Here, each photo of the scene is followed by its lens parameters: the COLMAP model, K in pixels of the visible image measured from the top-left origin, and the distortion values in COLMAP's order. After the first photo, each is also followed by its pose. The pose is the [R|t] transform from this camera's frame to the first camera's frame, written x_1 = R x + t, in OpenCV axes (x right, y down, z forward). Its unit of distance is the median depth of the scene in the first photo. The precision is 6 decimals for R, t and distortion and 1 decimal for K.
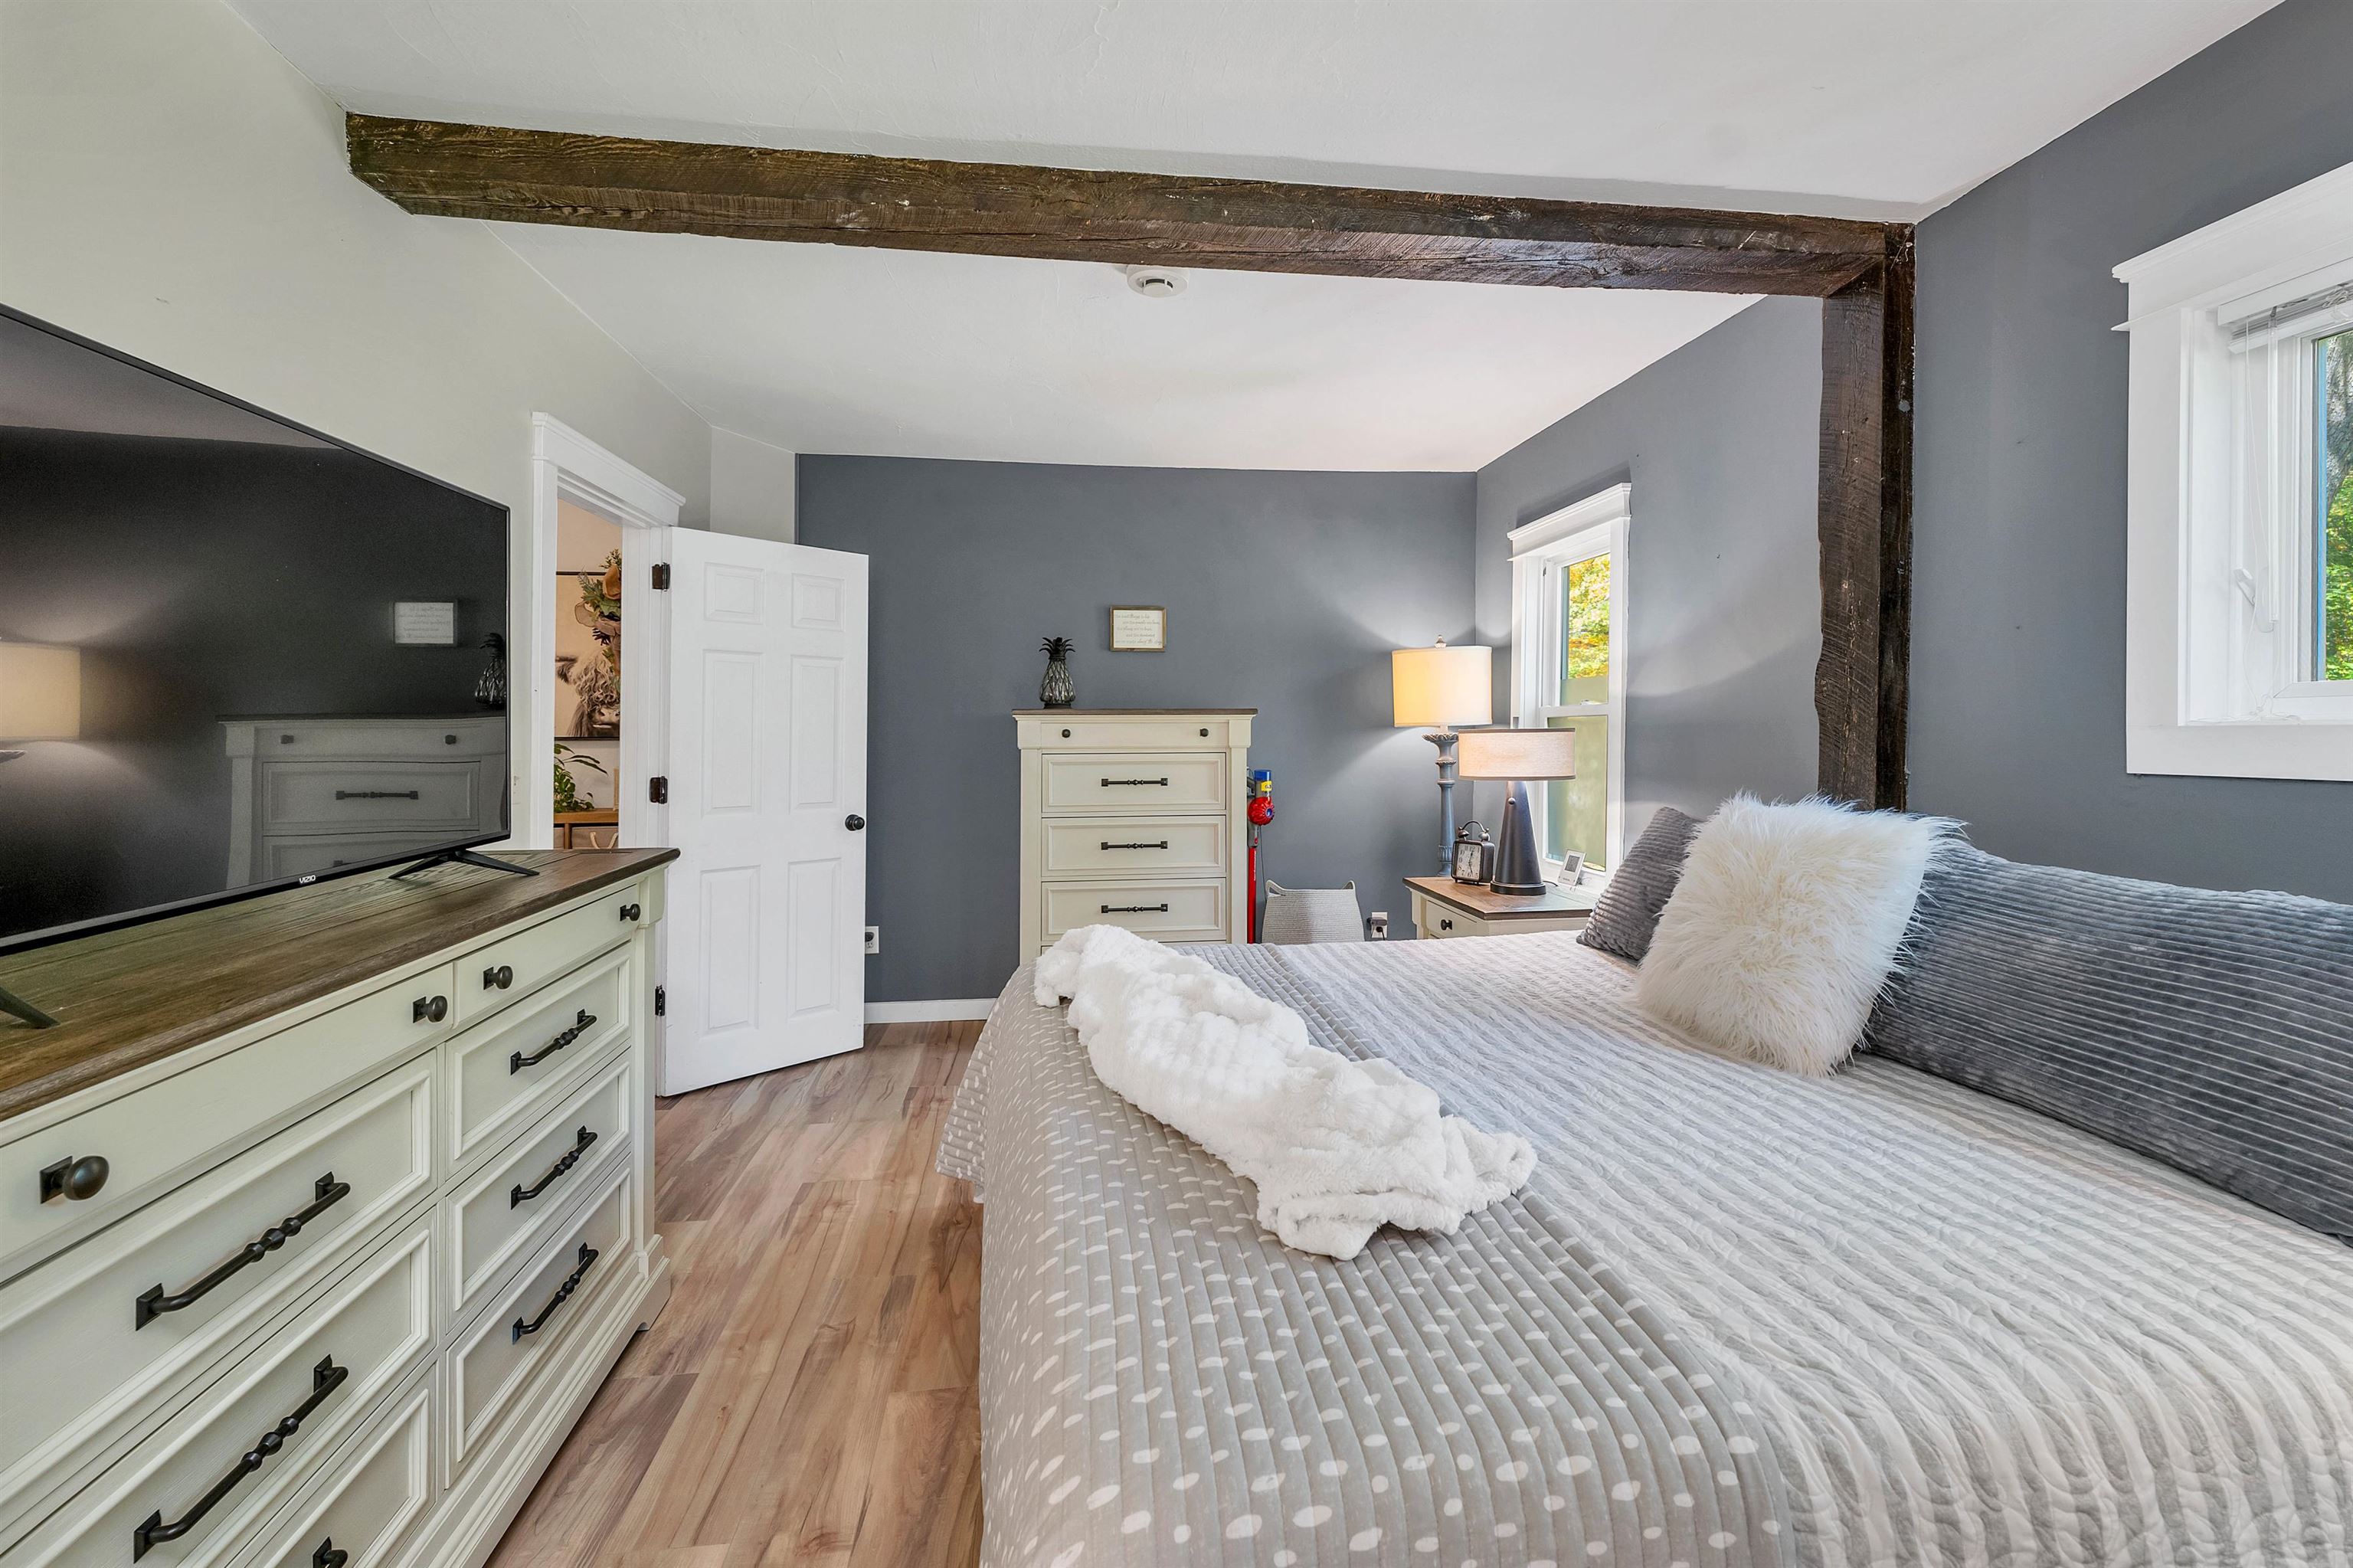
lens RADIAL K [[1011.0, 0, 1165.7], [0, 1011.0, 706.7], [0, 0, 1]] dist [-0.000024, -0.000324]
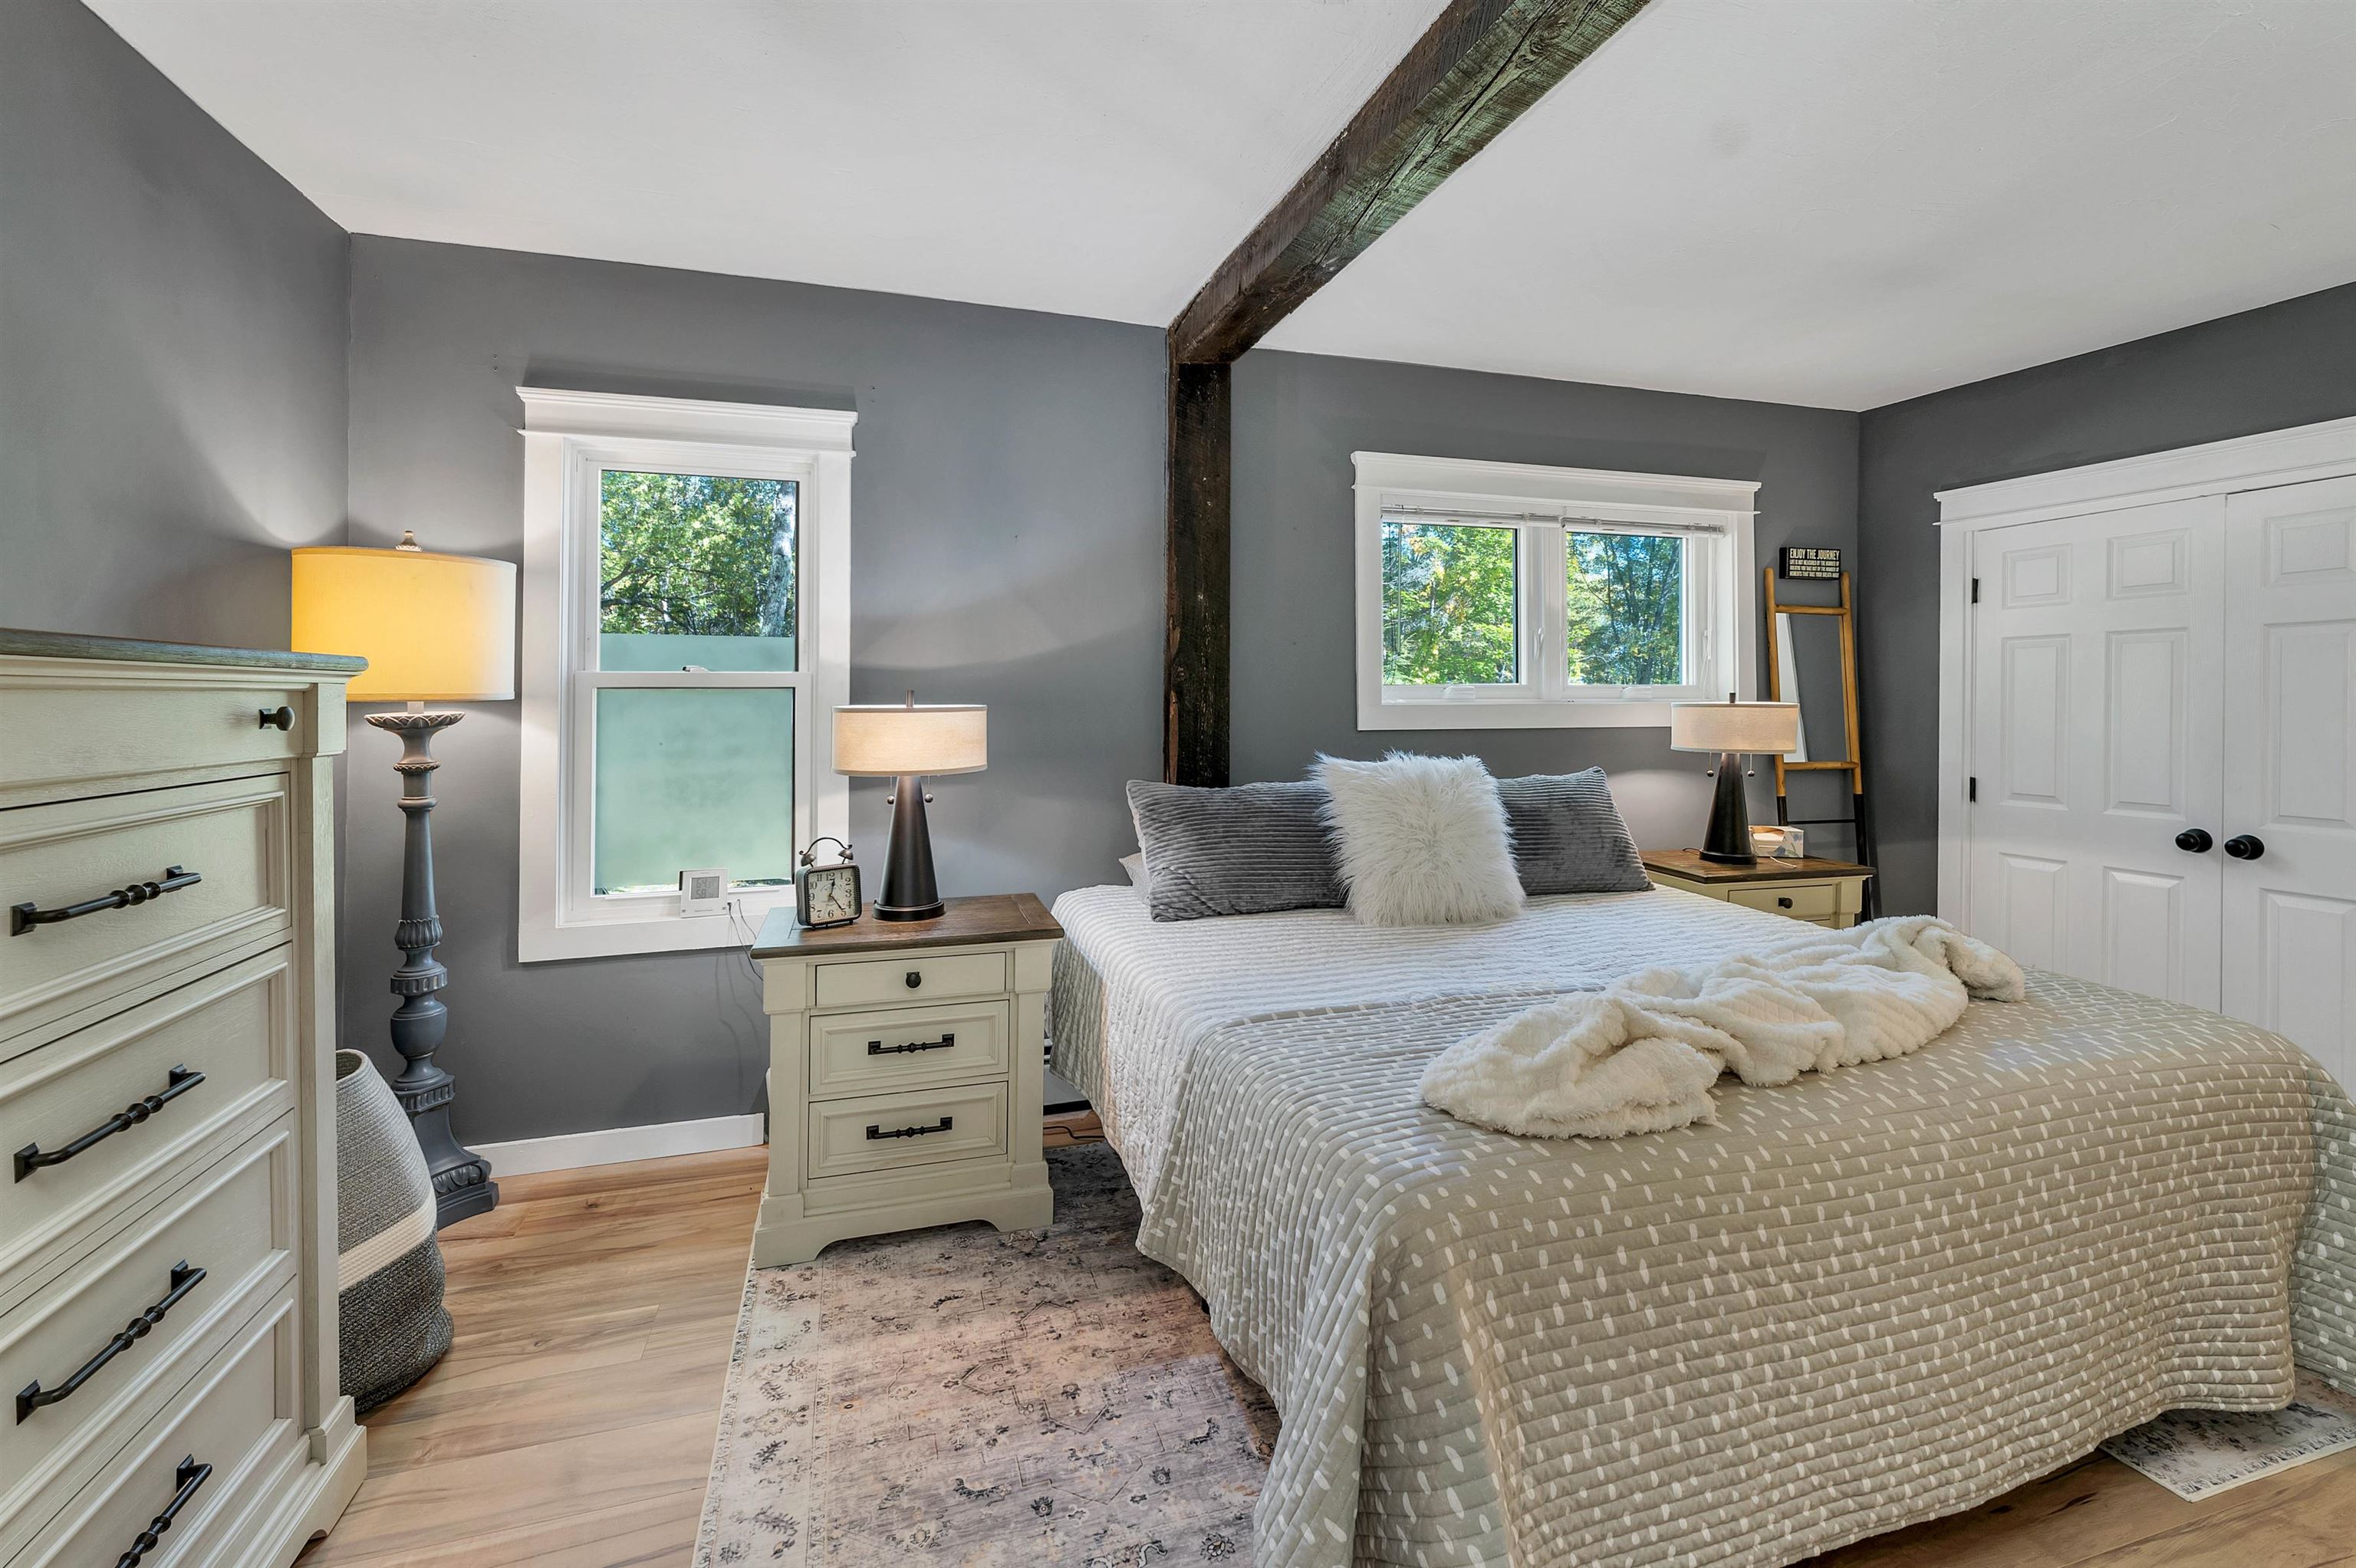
lens RADIAL K [[1012.1, 0, 1167.2], [0, 1012.1, 706.6], [0, 0, 1]] dist [-0.000024, -0.000324]
pose [[-0.178650, -0.002261, 0.983910, -0.344913], [-0.022199, 0.999752, -0.001734, 0.014708], [-0.983662, -0.022151, -0.178655, 0.721323]]
